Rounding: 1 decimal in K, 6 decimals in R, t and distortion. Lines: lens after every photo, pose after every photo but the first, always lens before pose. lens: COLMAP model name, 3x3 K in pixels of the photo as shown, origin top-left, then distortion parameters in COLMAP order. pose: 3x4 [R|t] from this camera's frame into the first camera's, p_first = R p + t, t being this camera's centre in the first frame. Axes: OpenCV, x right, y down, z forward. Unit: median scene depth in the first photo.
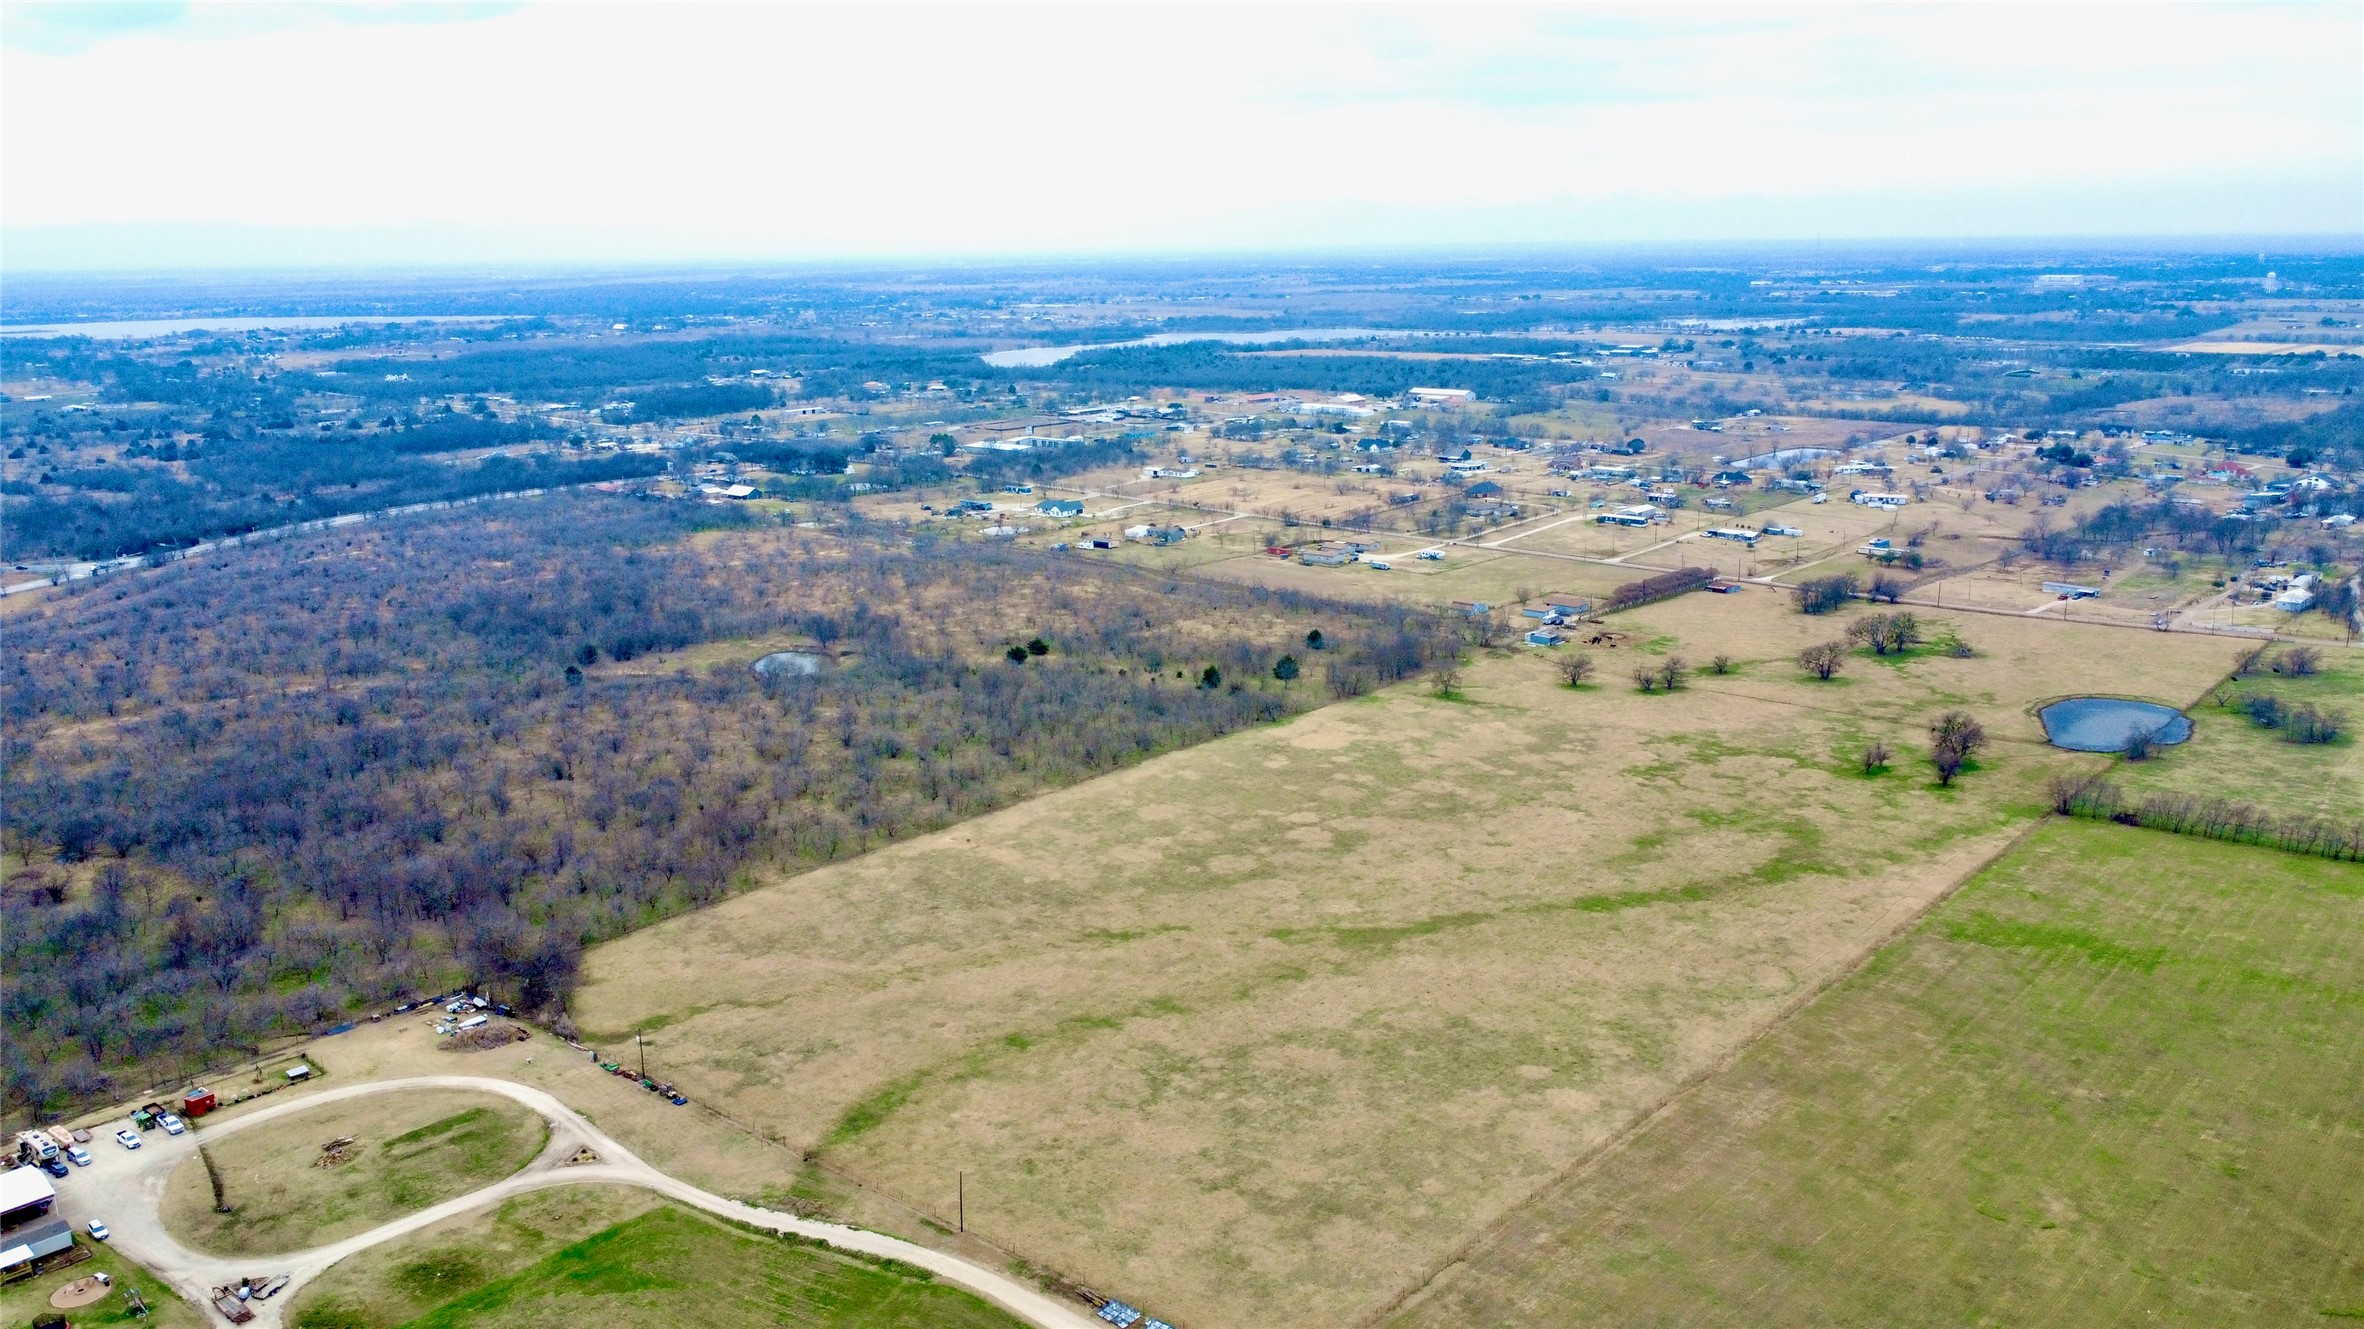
lens RADIAL K [[1773.5, 0, 1176.5], [0, 1773.5, 657.0], [0, 0, 1]] dist [0.005655, -0.005398]
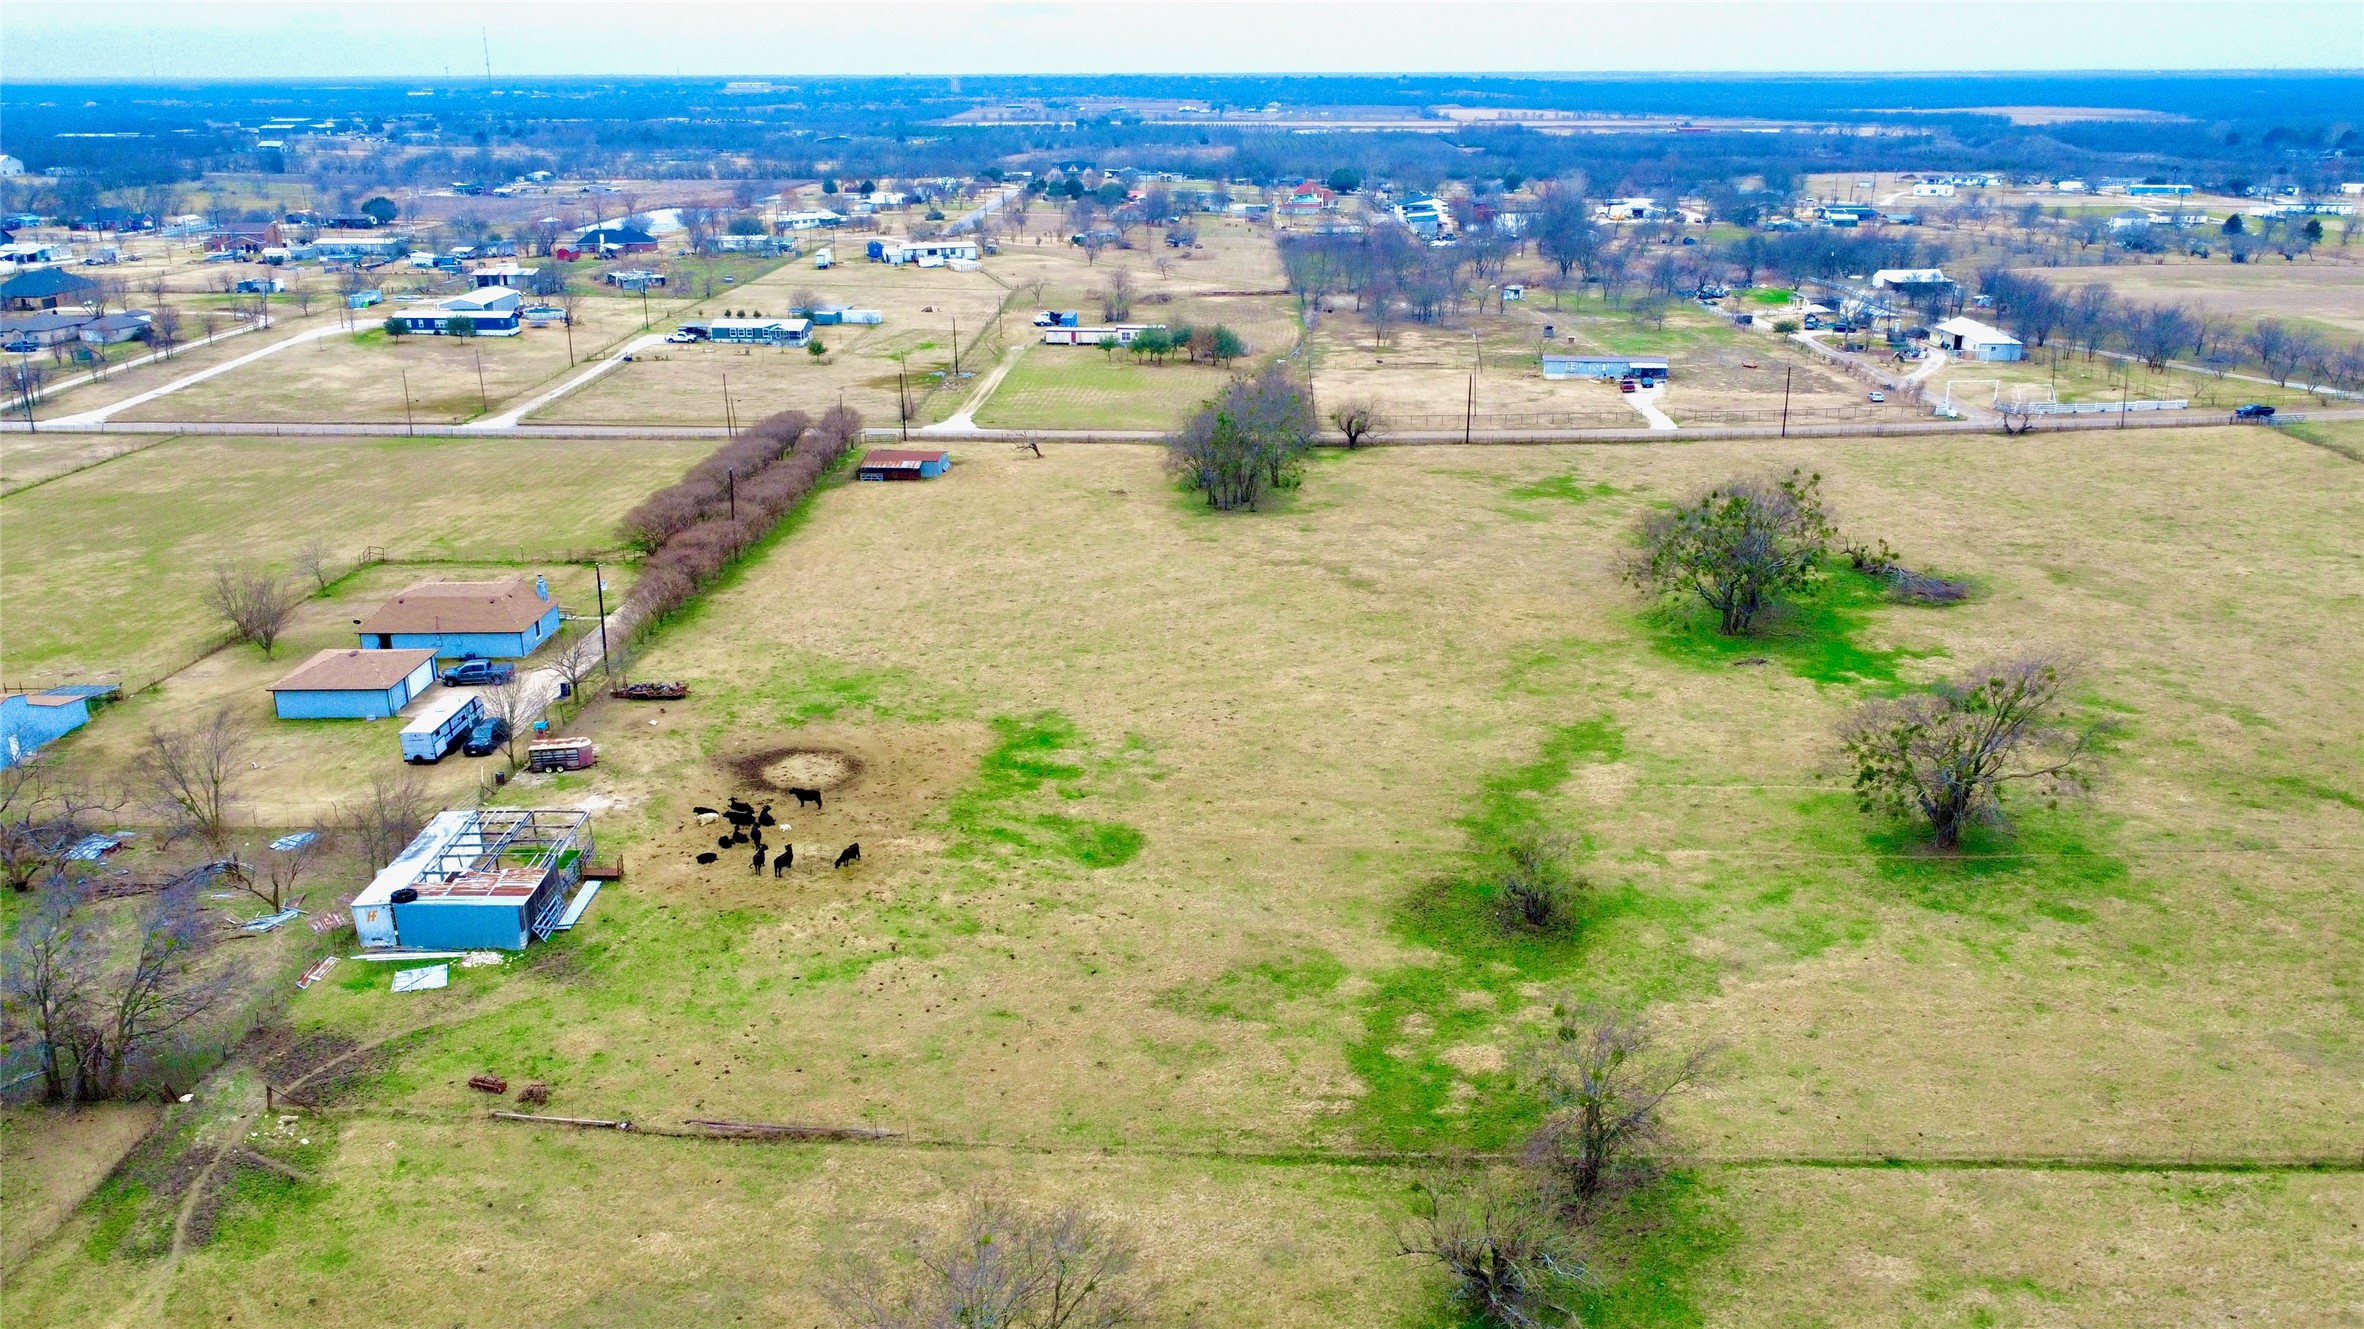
lens RADIAL K [[1773.5, 0, 1176.5], [0, 1773.5, 657.0], [0, 0, 1]] dist [0.005655, -0.005398]
pose [[0.756404, -0.194762, 0.624437, 0.210145], [0.144860, 0.980816, 0.130442, -0.061300], [-0.637863, -0.008211, 0.770106, 1.110985]]
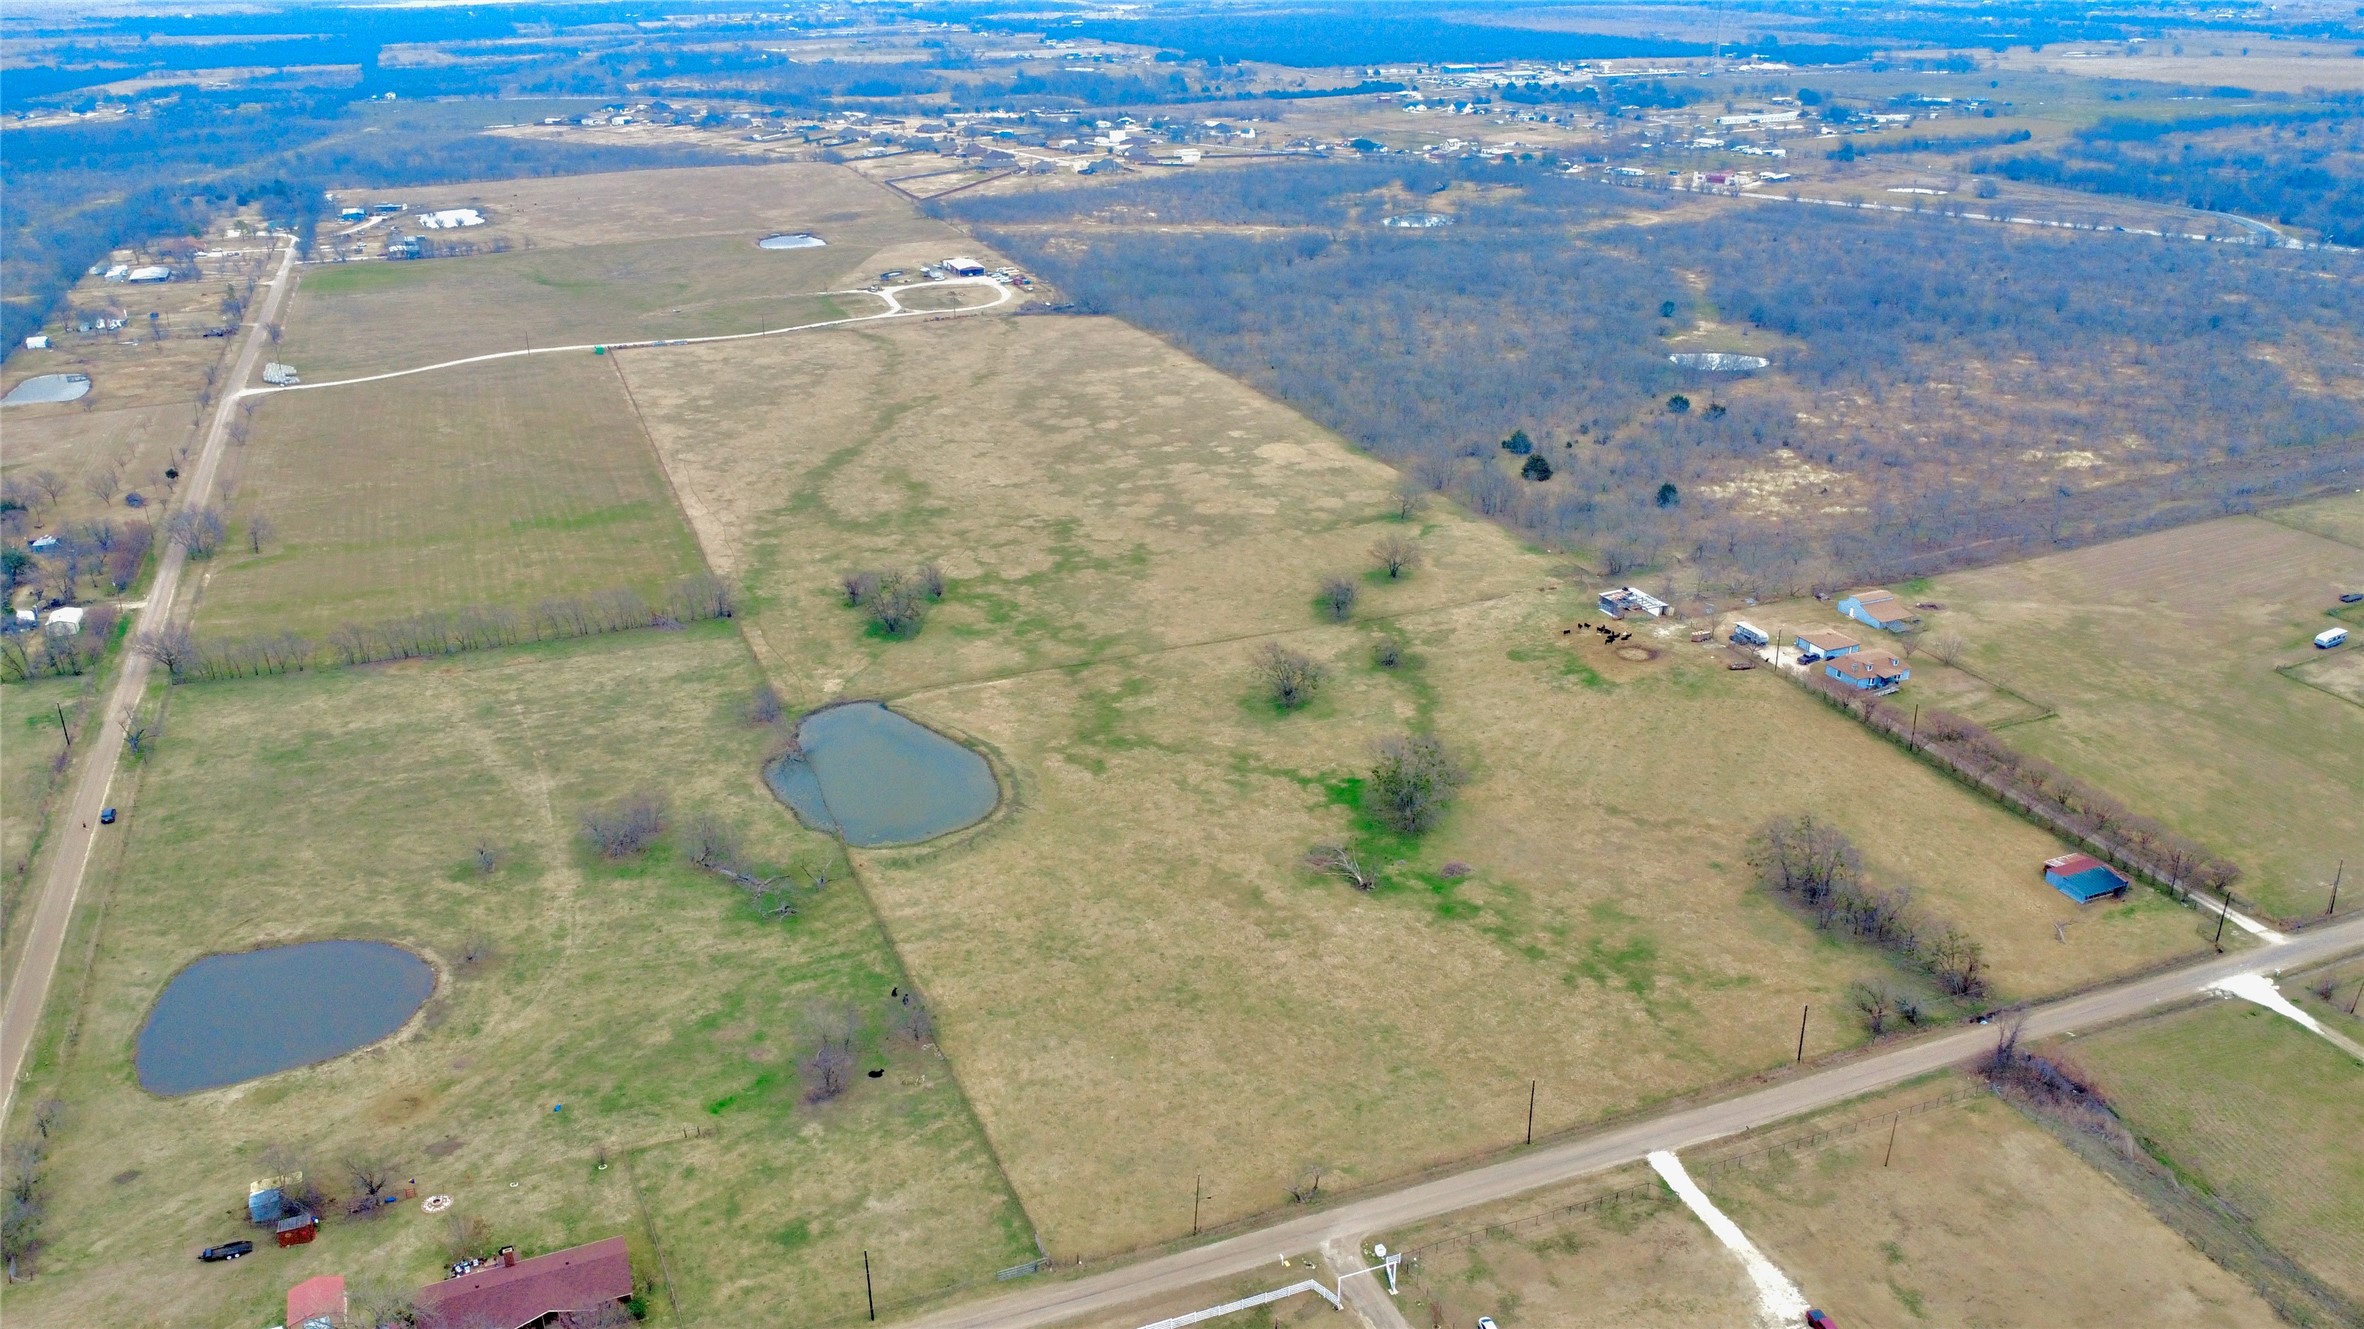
lens RADIAL K [[1773.5, 0, 1176.5], [0, 1773.5, 657.0], [0, 0, 1]] dist [0.005655, -0.005398]
pose [[-0.438549, 0.357932, -0.824354, 1.120159], [-0.192083, 0.858739, 0.475048, -0.369935], [0.877940, 0.366677, -0.307846, 1.431372]]
